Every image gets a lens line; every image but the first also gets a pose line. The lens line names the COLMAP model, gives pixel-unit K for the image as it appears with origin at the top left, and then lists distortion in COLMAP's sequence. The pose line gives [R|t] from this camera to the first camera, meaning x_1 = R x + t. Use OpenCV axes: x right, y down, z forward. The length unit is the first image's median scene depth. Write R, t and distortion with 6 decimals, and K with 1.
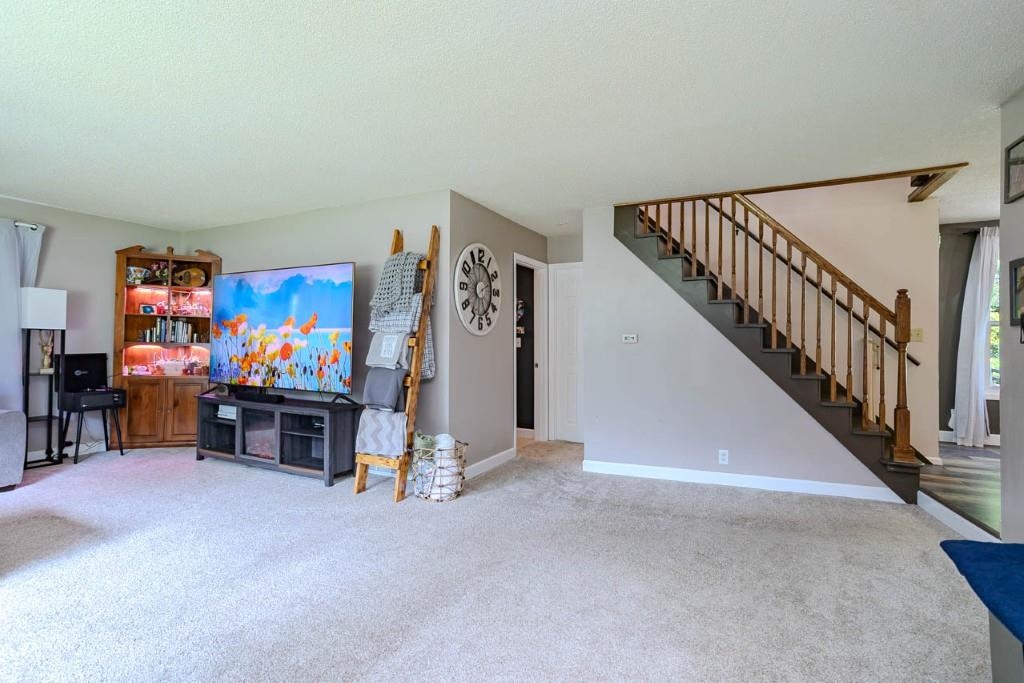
lens RADIAL K [[504.1, 0, 509.9], [0, 504.1, 334.3], [0, 0, 1]] dist [-0.035433, 0.023813]
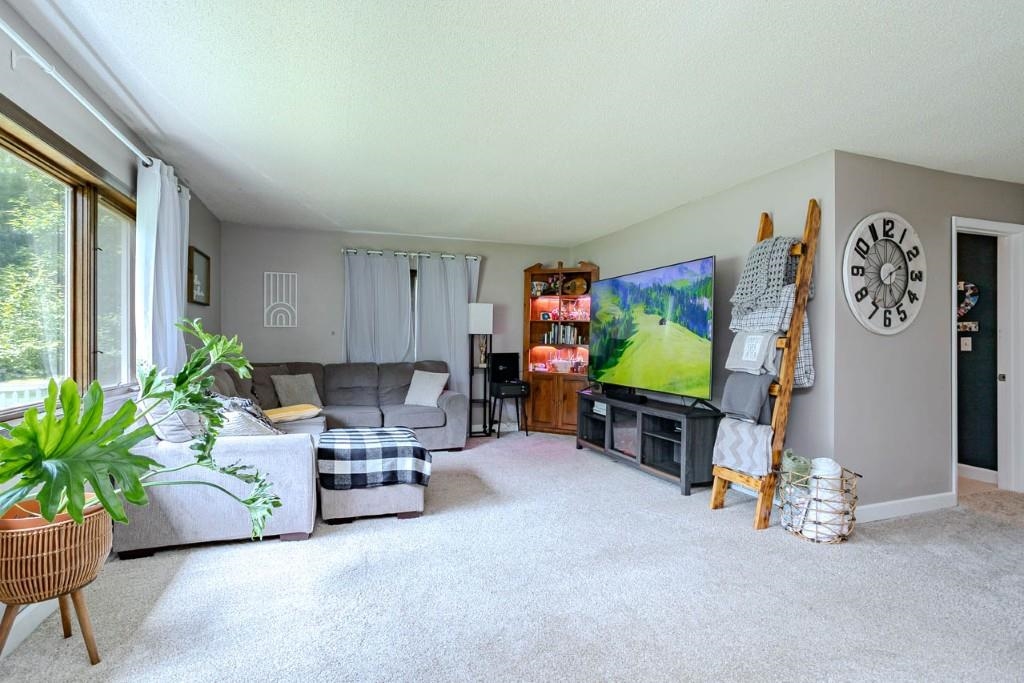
lens RADIAL K [[504.1, 0, 509.3], [0, 504.1, 338.2], [0, 0, 1]] dist [-0.035433, 0.023813]
pose [[0.723954, -0.008169, -0.689800, 0.050186], [0.010144, 0.999948, -0.001196, 0.003647], [0.689774, -0.006131, 0.723999, 0.079478]]
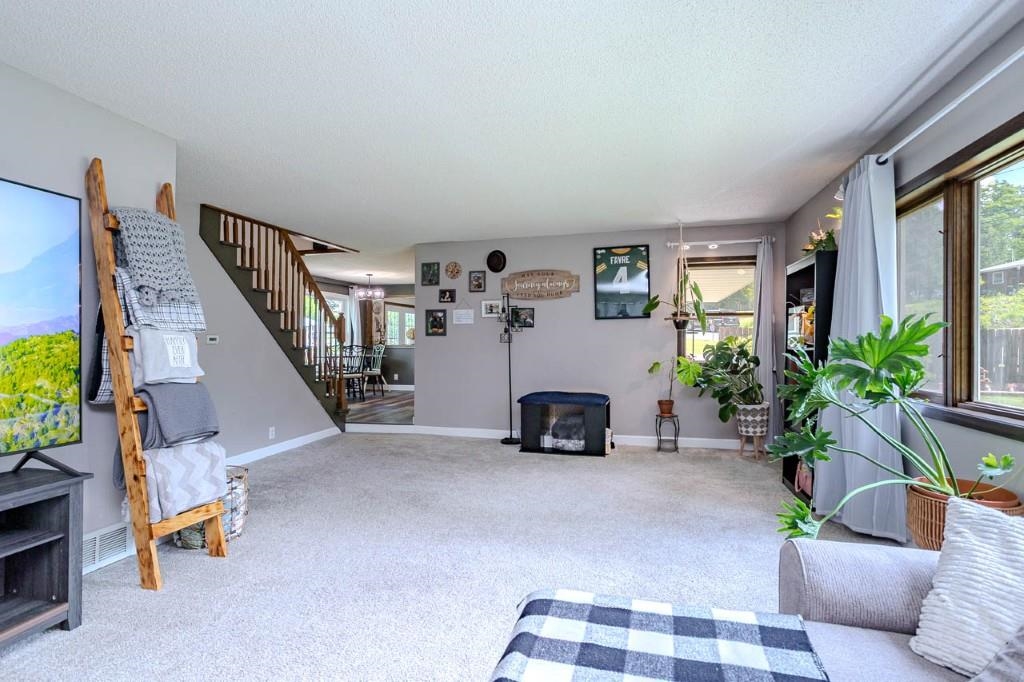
lens RADIAL K [[504.1, 0, 512.2], [0, 504.1, 345.0], [0, 0, 1]] dist [-0.035433, 0.023813]
pose [[-0.225670, -0.002108, 0.974202, -0.912064], [-0.015515, 0.999879, -0.001430, 0.011595], [-0.974080, -0.015438, -0.225675, 0.656560]]
